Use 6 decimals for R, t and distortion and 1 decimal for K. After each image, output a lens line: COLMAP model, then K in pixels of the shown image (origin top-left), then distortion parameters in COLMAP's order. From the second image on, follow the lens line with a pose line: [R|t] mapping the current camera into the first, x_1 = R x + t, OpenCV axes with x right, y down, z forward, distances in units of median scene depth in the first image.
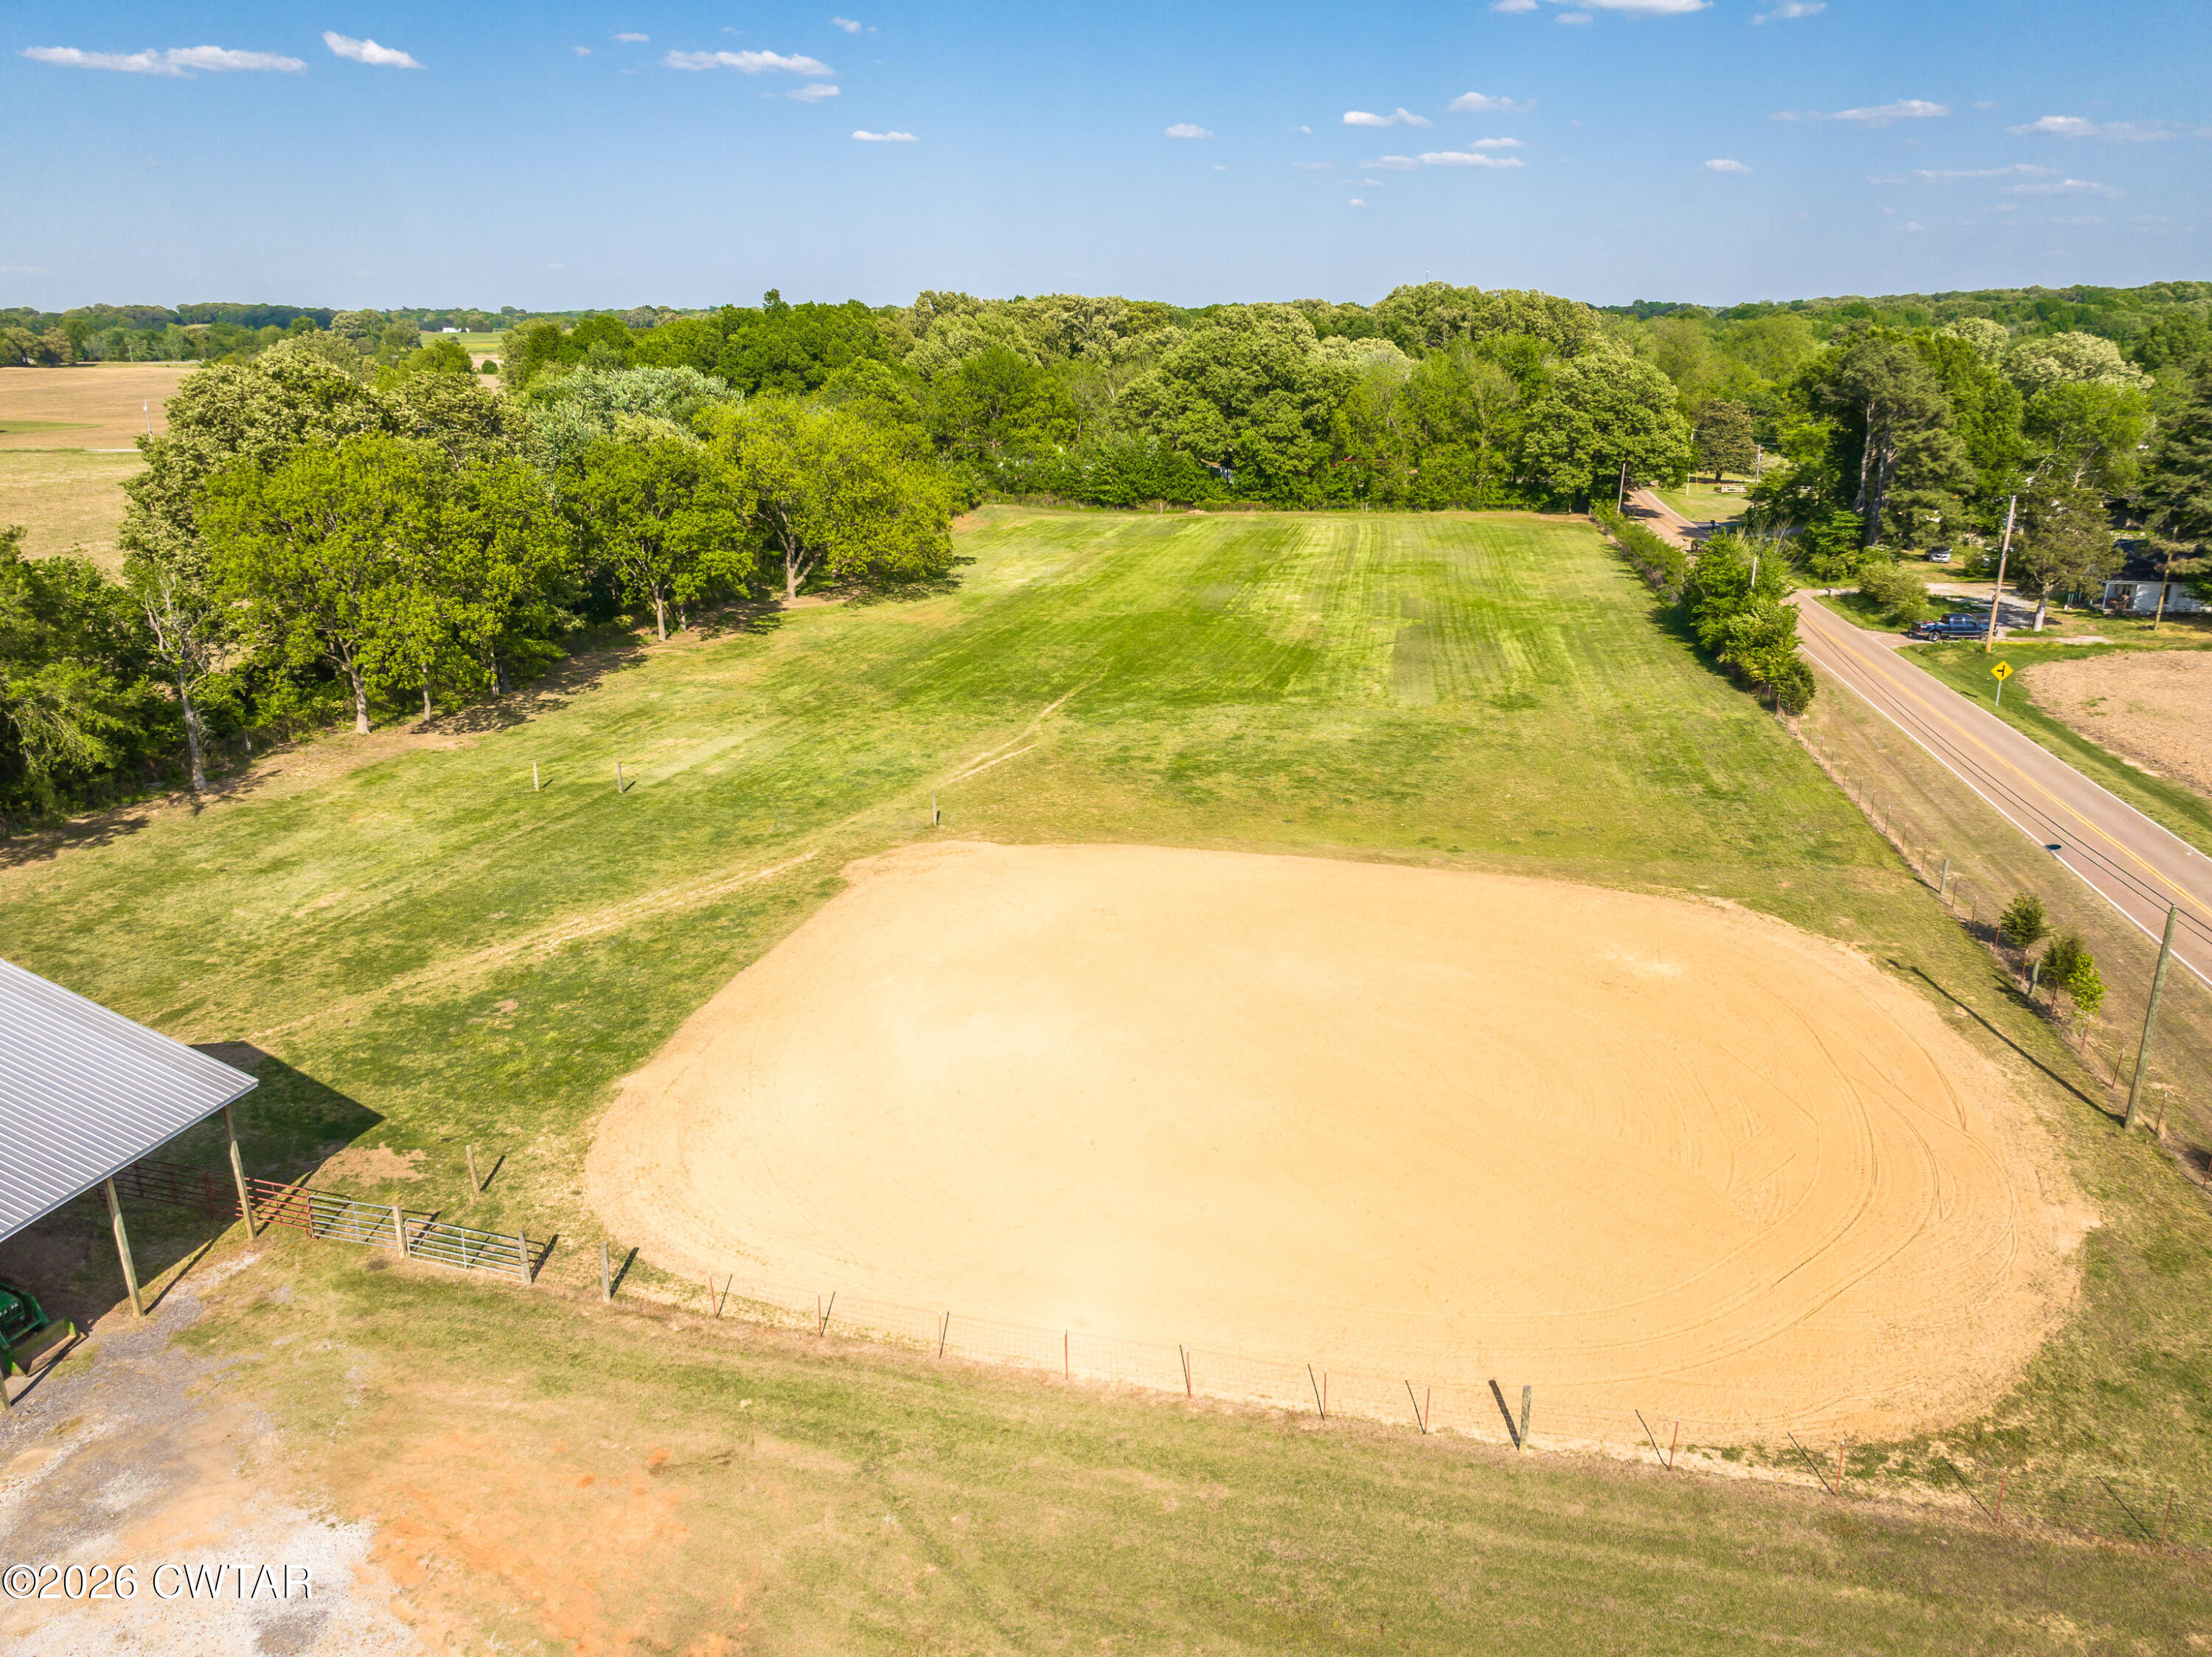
lens RADIAL K [[1551.8, 0, 1108.7], [0, 1551.8, 820.9], [0, 0, 1]] dist [-0.034505, 0.018537]
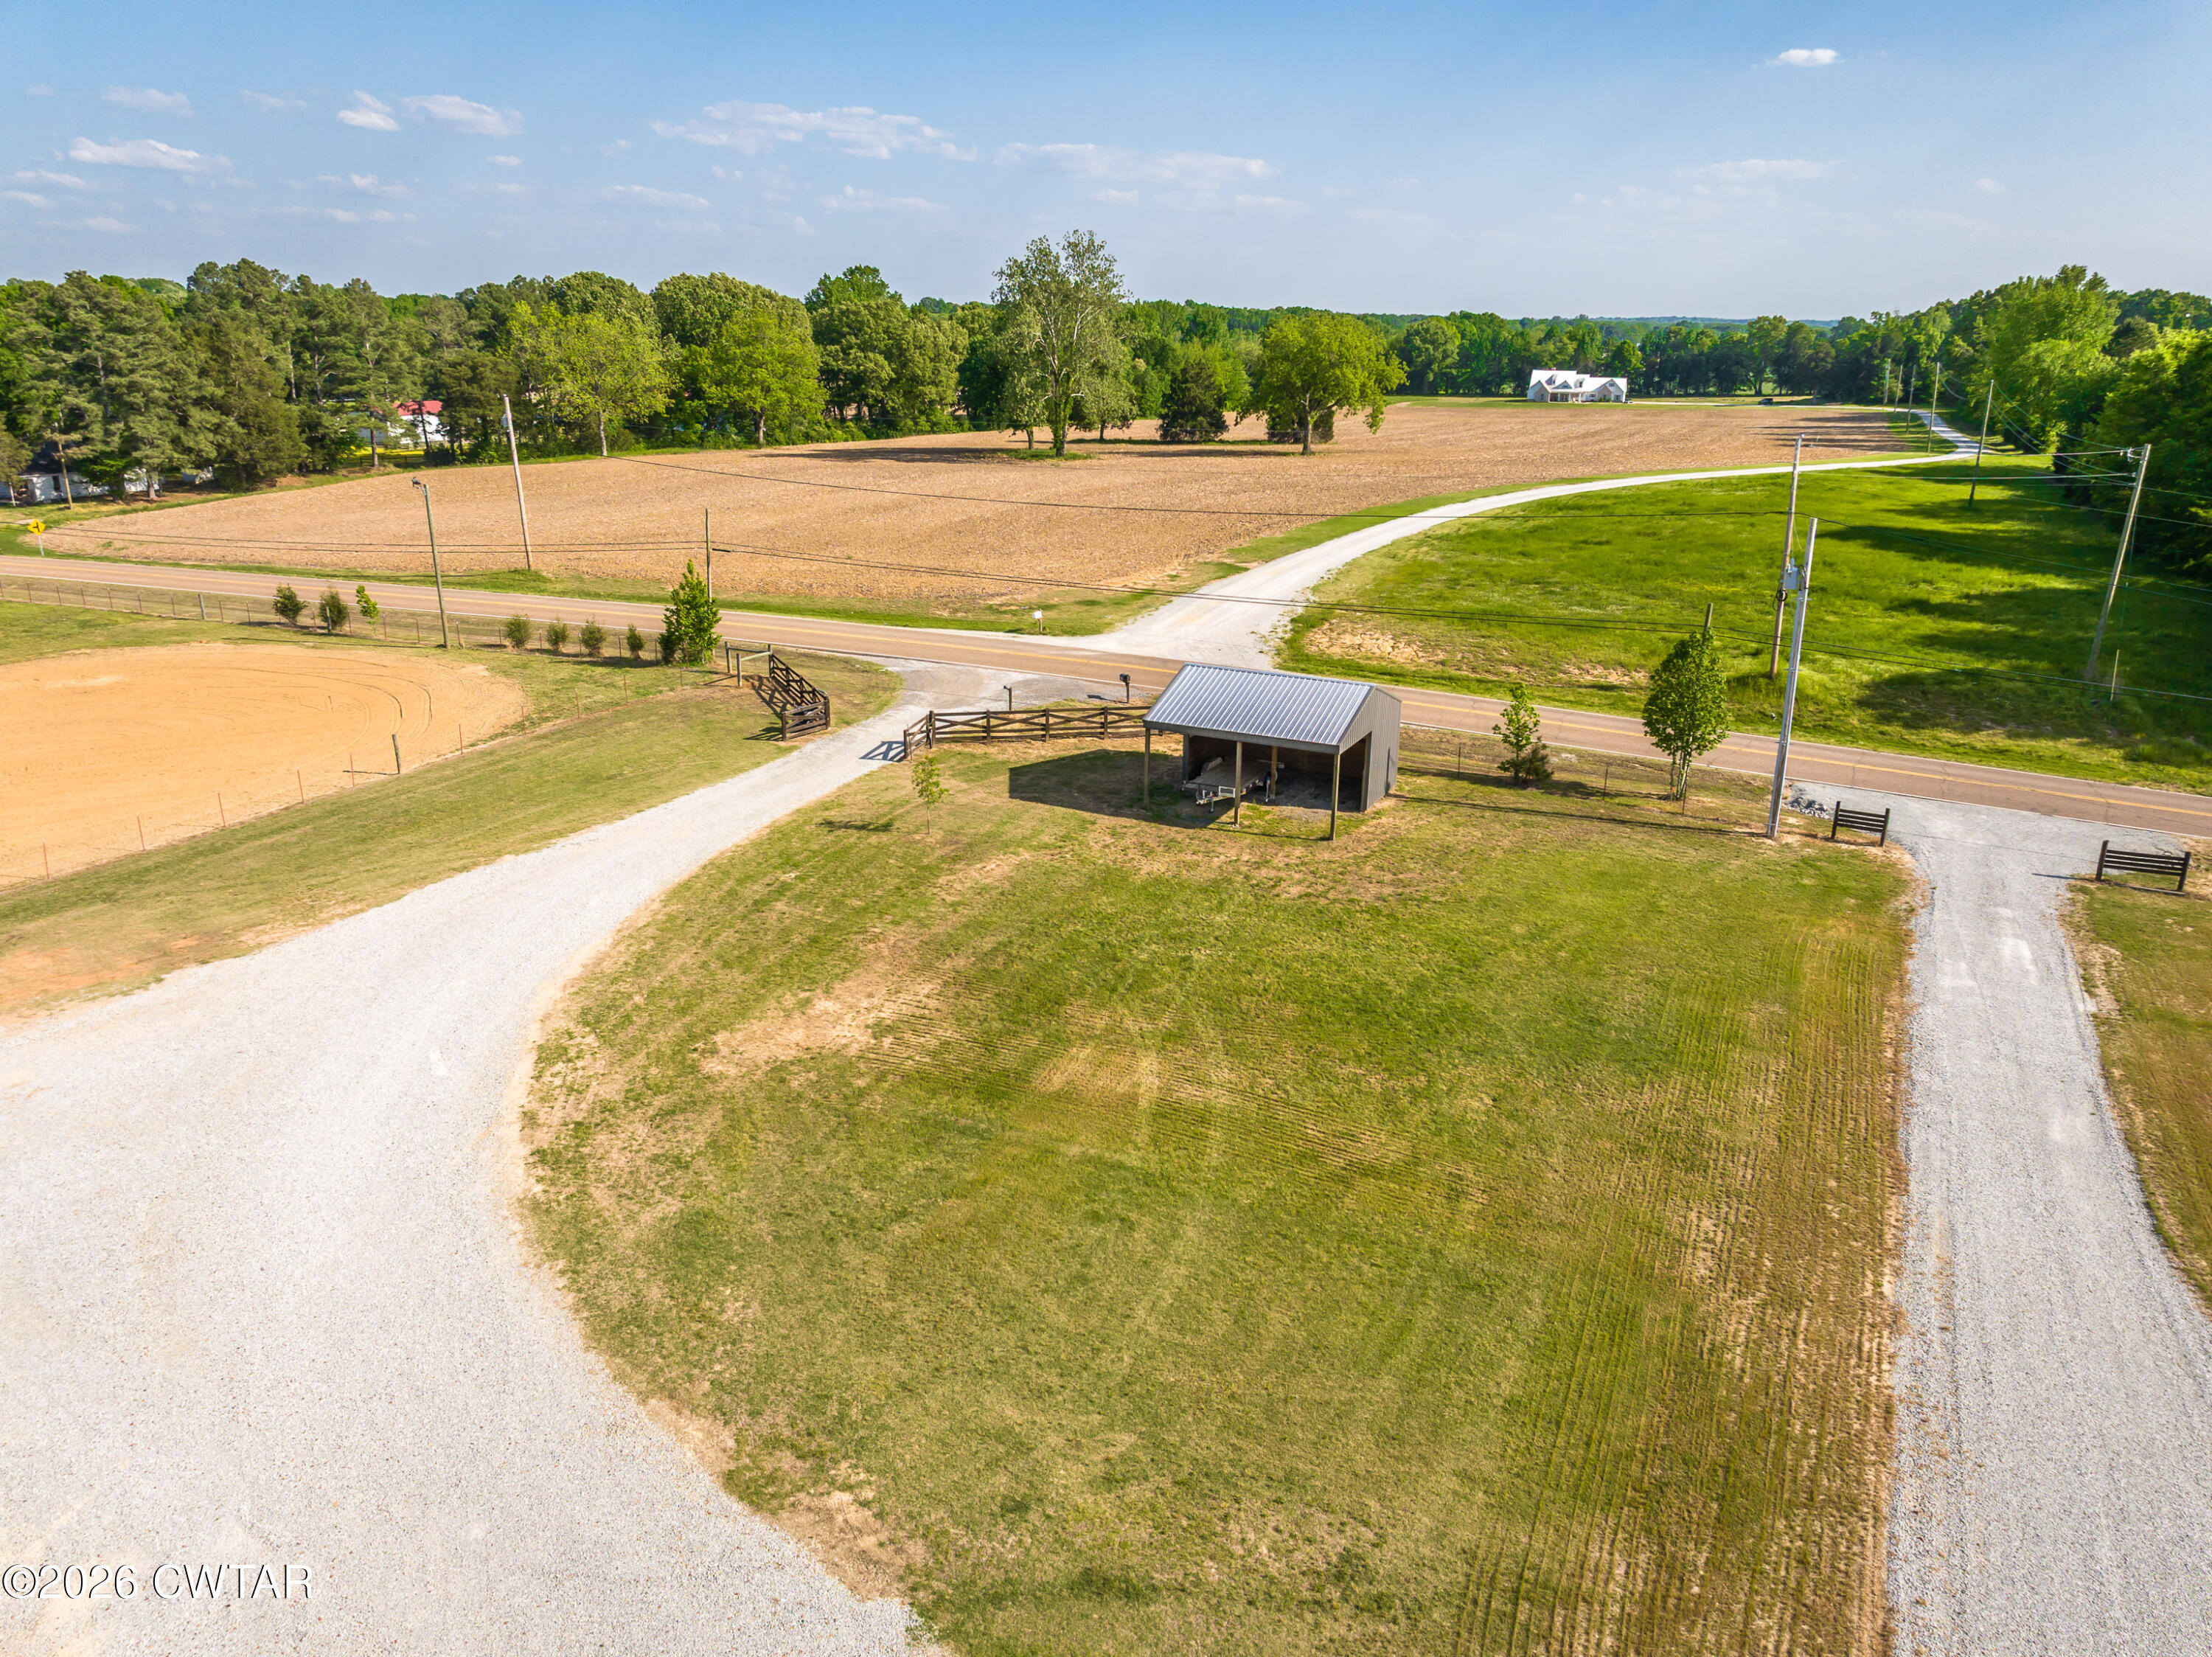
lens RADIAL K [[1553.0, 0, 1115.7], [0, 1553.0, 823.2], [0, 0, 1]] dist [-0.036744, 0.024453]
pose [[0.230287, -0.289047, 0.929204, -0.262348], [0.286536, 0.932677, 0.219114, 0.062454], [-0.929981, 0.215792, 0.297605, -0.070317]]
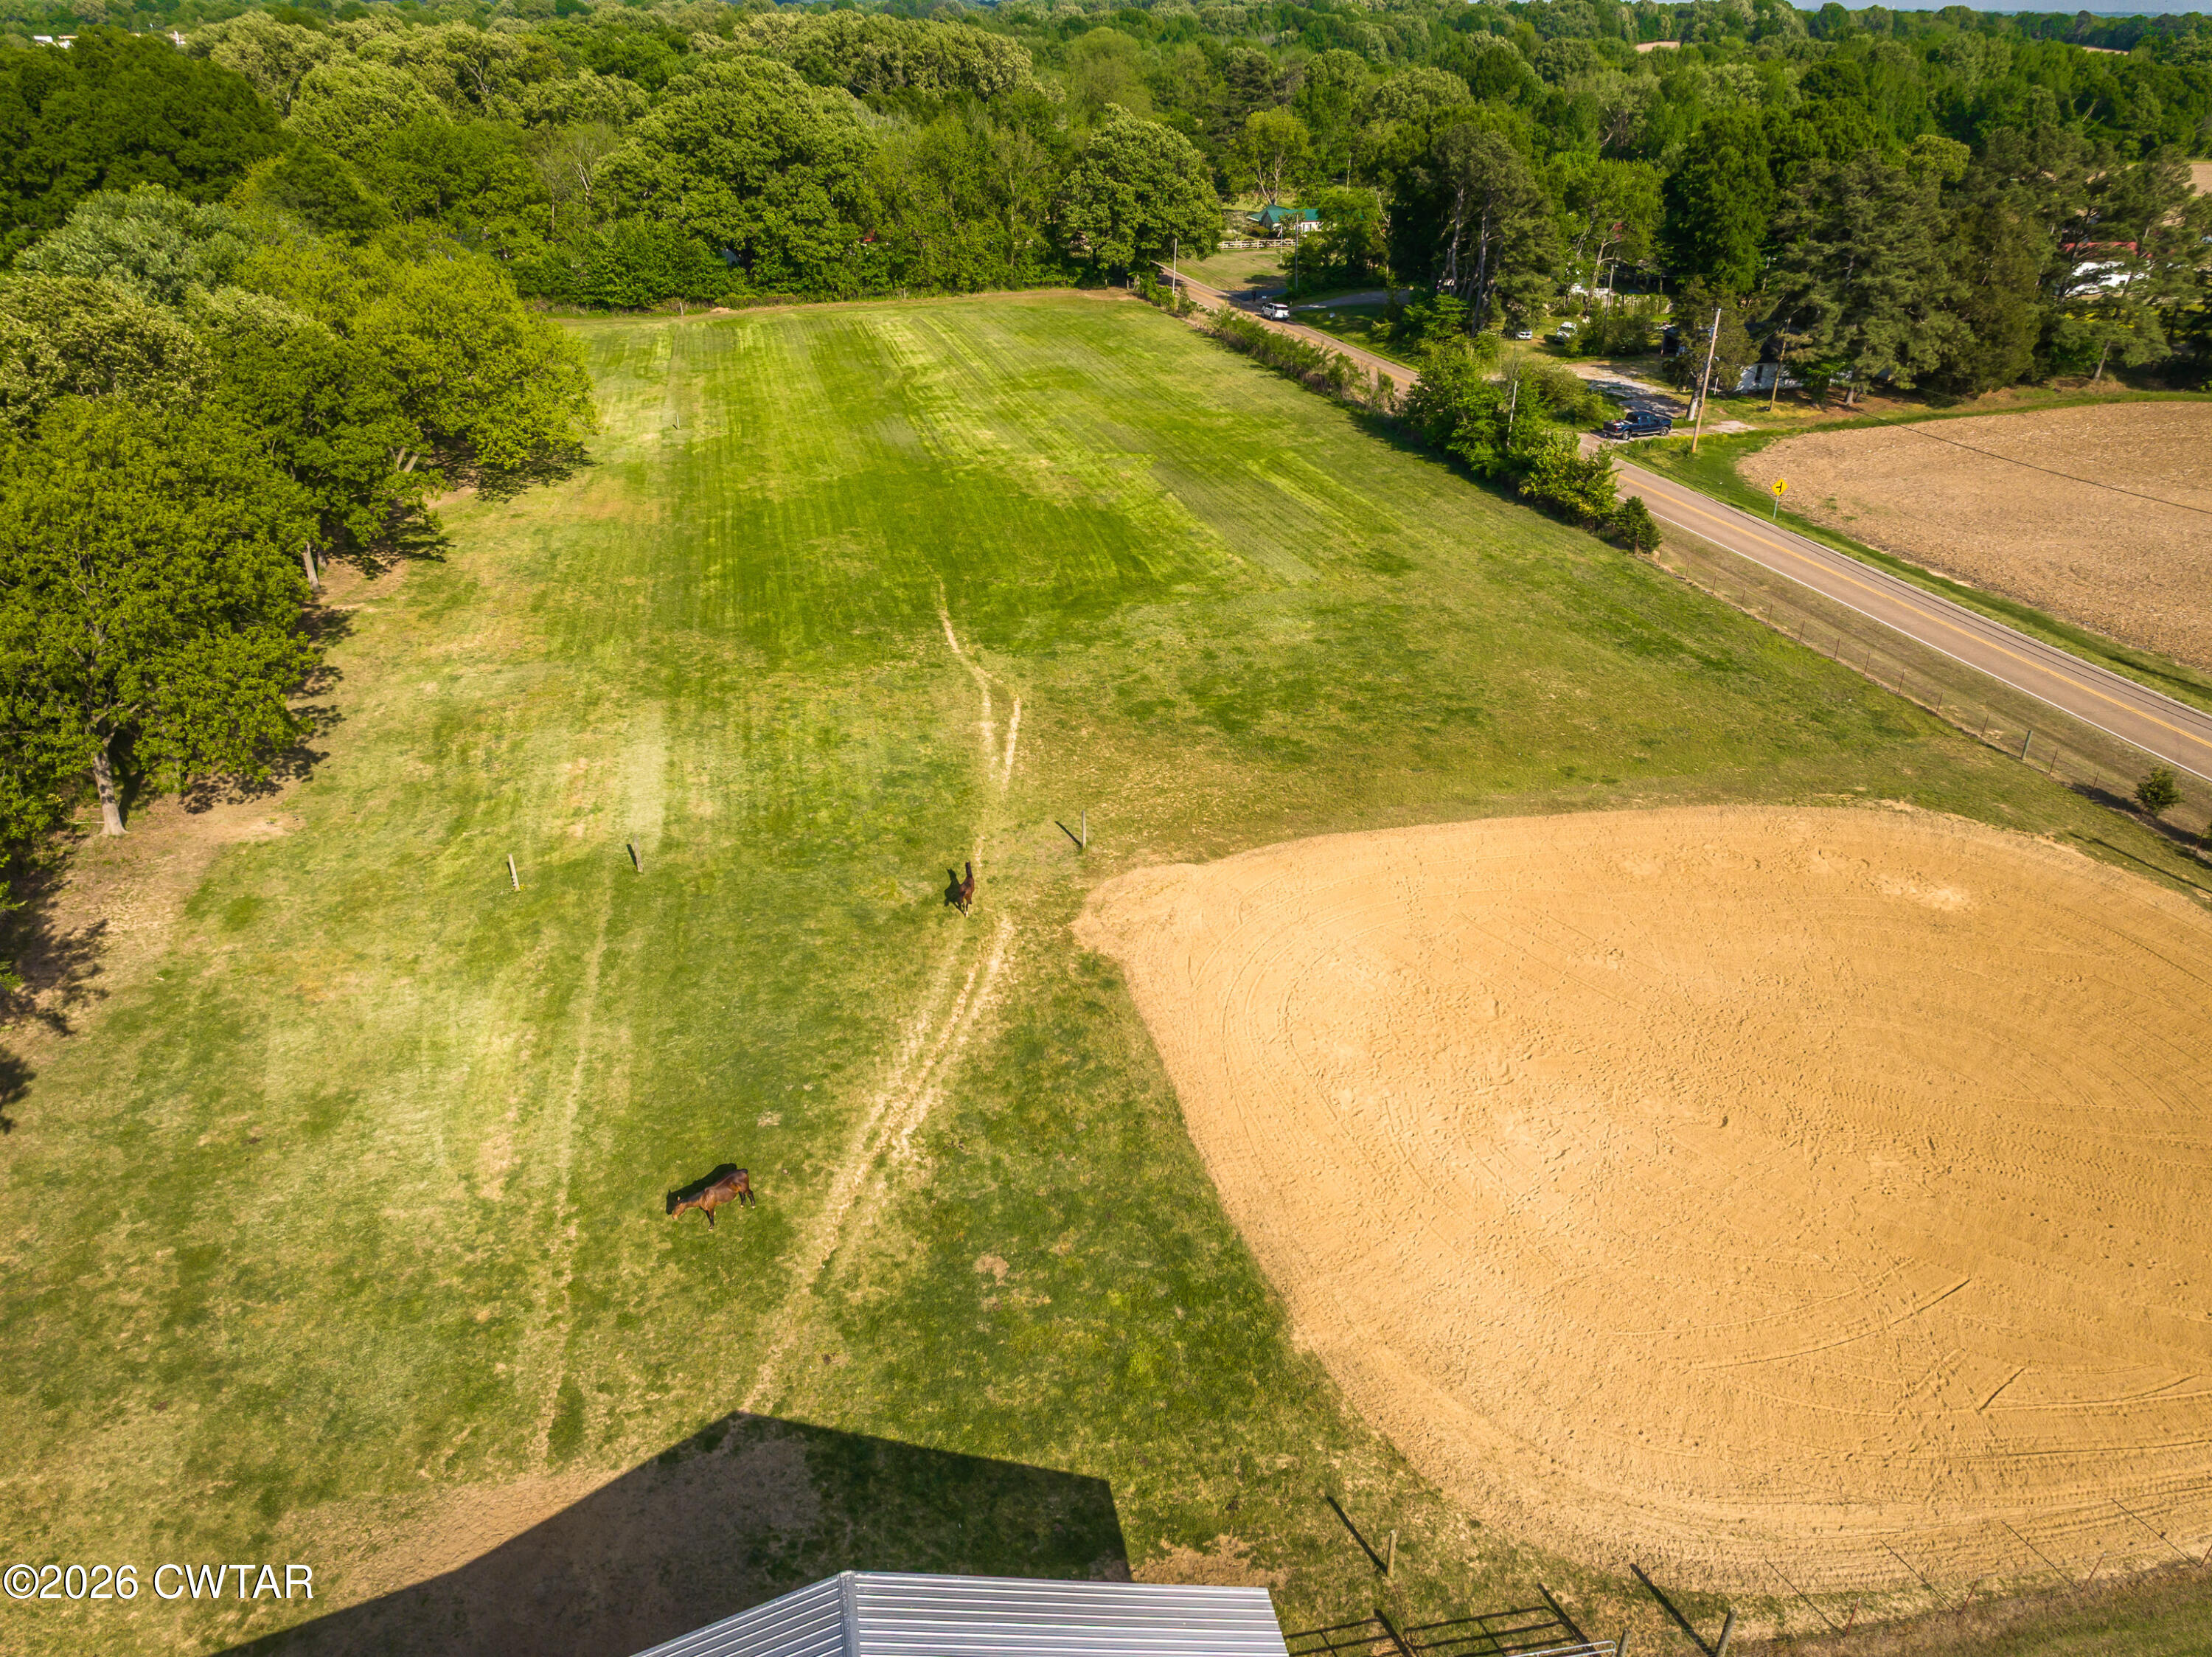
lens RADIAL K [[1553.0, 0, 1115.7], [0, 1553.0, 823.2], [0, 0, 1]] dist [-0.036744, 0.024453]
pose [[0.895167, -0.195684, 0.400479, -0.215301], [0.123018, 0.972044, 0.199990, -0.088850], [-0.428419, -0.129759, 0.894215, 0.105615]]
